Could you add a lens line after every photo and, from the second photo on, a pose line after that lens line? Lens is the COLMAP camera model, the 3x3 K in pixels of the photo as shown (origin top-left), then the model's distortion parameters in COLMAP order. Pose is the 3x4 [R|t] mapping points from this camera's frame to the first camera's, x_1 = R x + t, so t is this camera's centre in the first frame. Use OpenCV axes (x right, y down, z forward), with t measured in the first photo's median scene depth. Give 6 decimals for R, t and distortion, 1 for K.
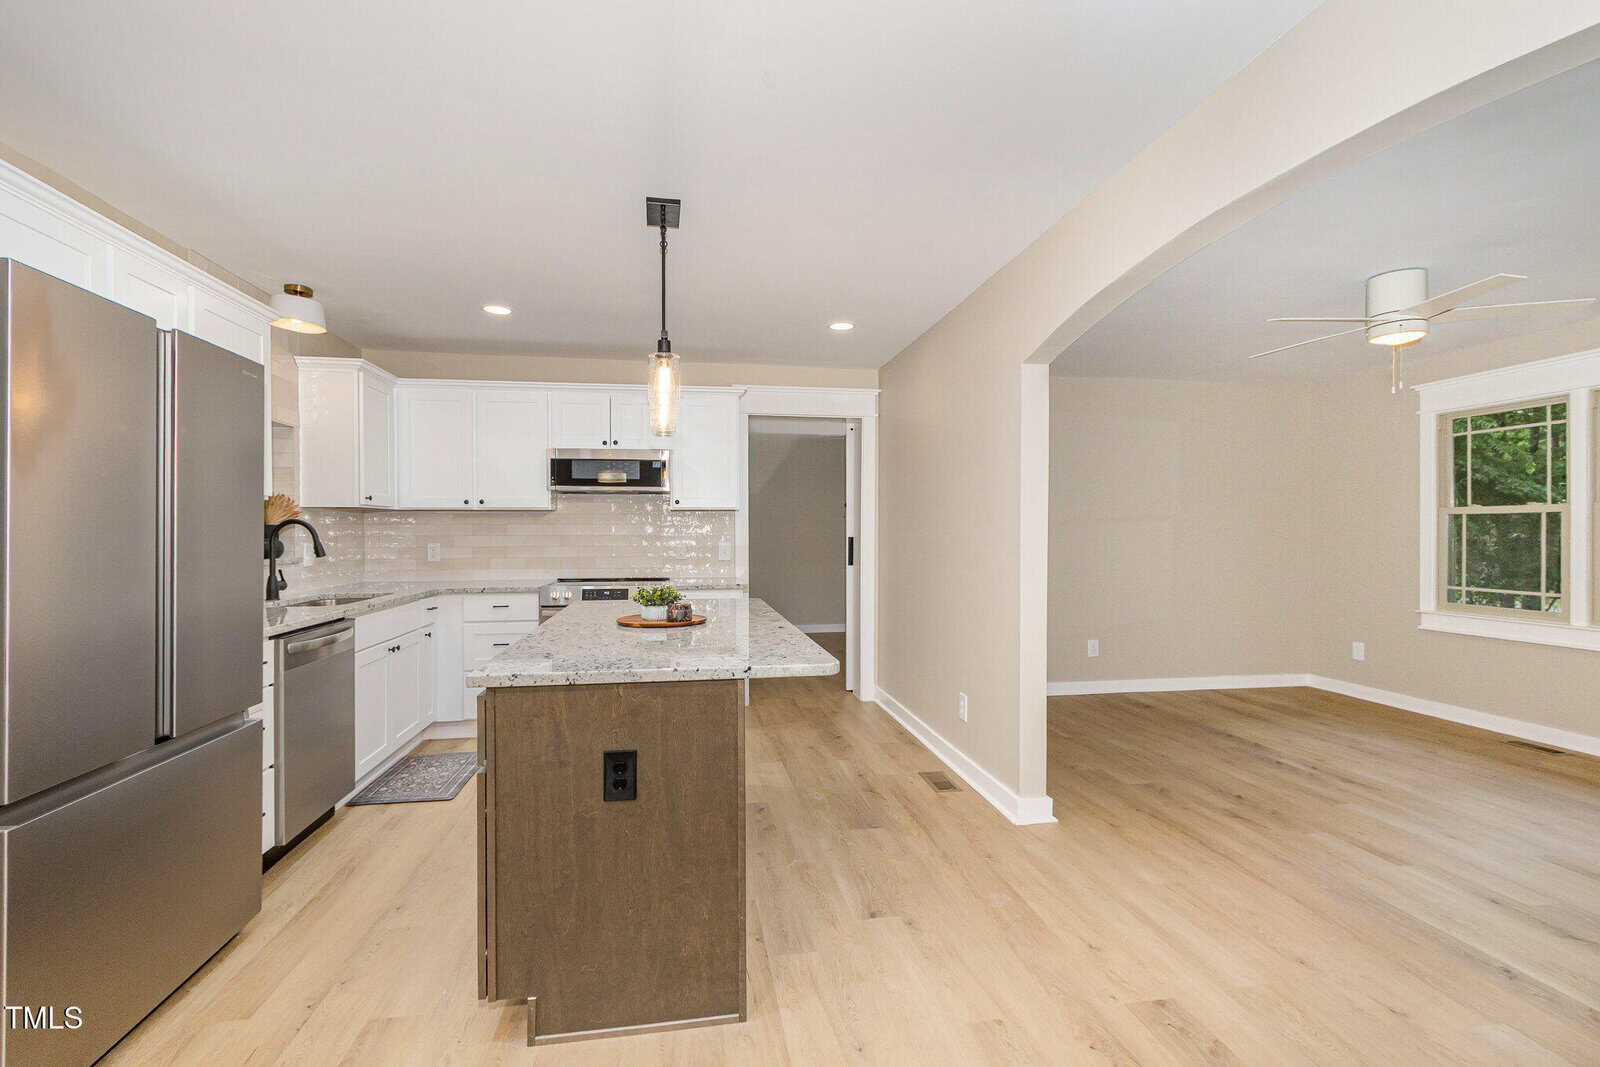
lens RADIAL K [[737.7, 0, 799.5], [0, 737.7, 537.6], [0, 0, 1]] dist [0.006182, -0.003063]
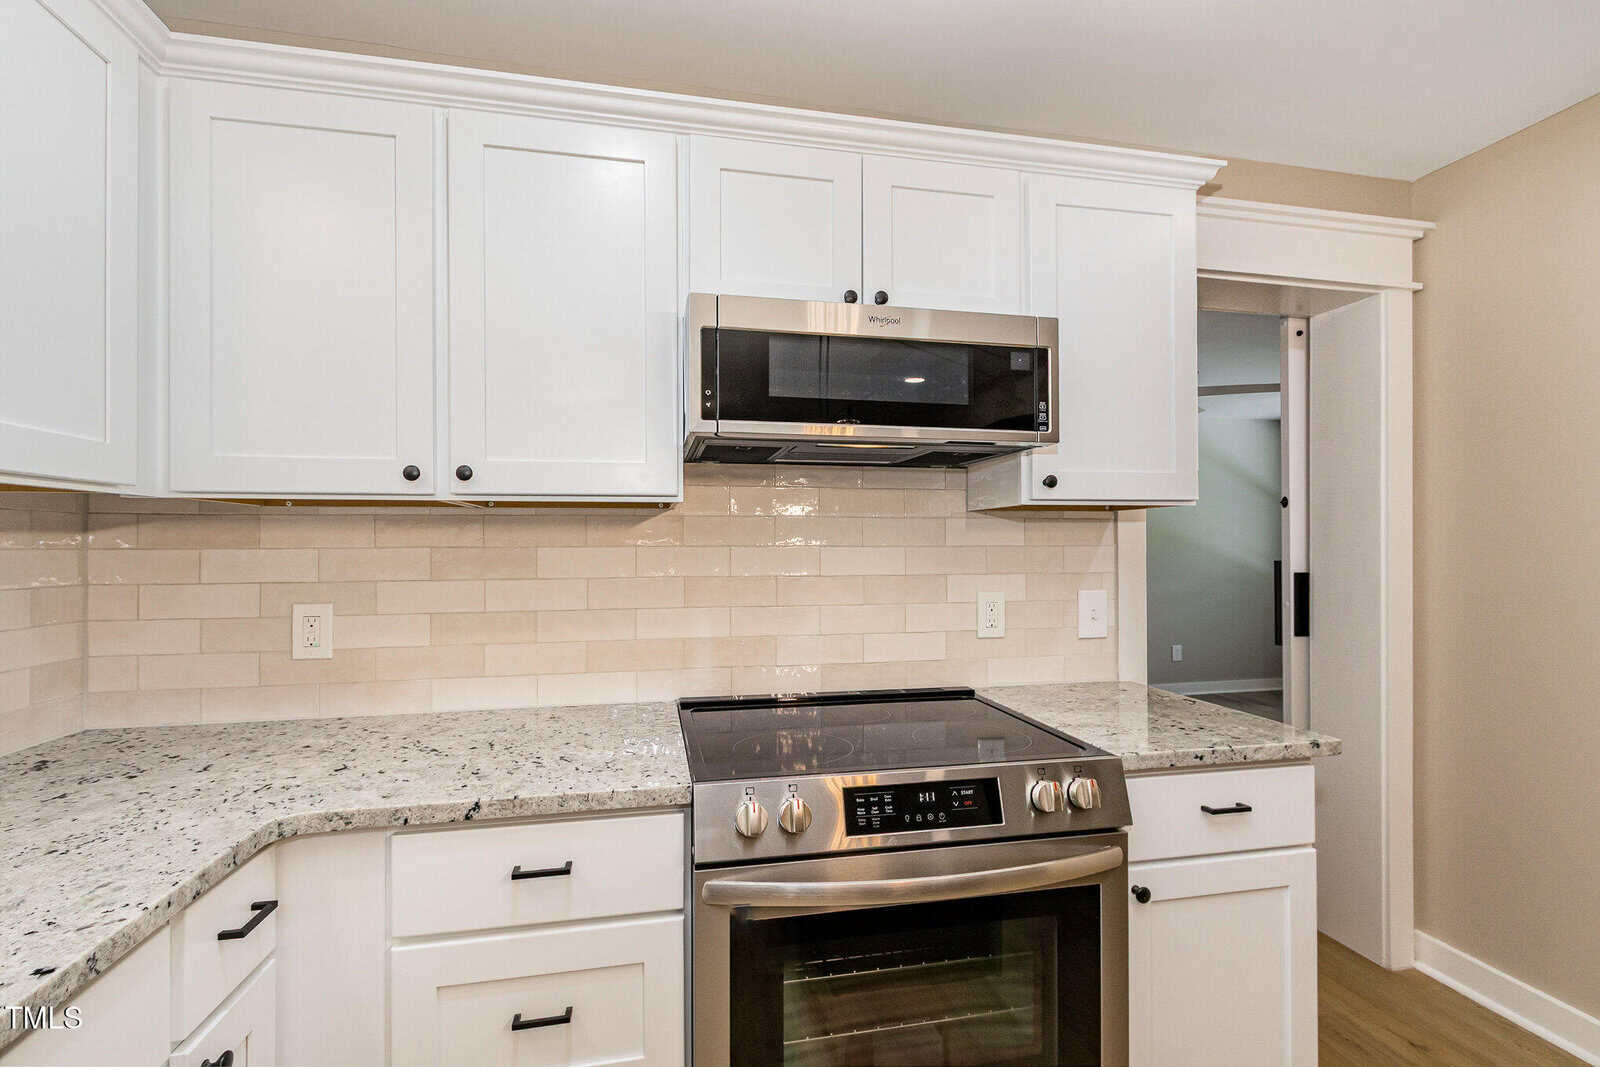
lens RADIAL K [[737.7, 0, 806.0], [0, 737.7, 538.1], [0, 0, 1]] dist [0.006182, -0.003063]
pose [[0.998773, -0.002603, 0.049449, -0.331380], [0.003513, 0.999826, -0.018330, -0.017776], [-0.049393, 0.018481, 0.998608, 0.750333]]
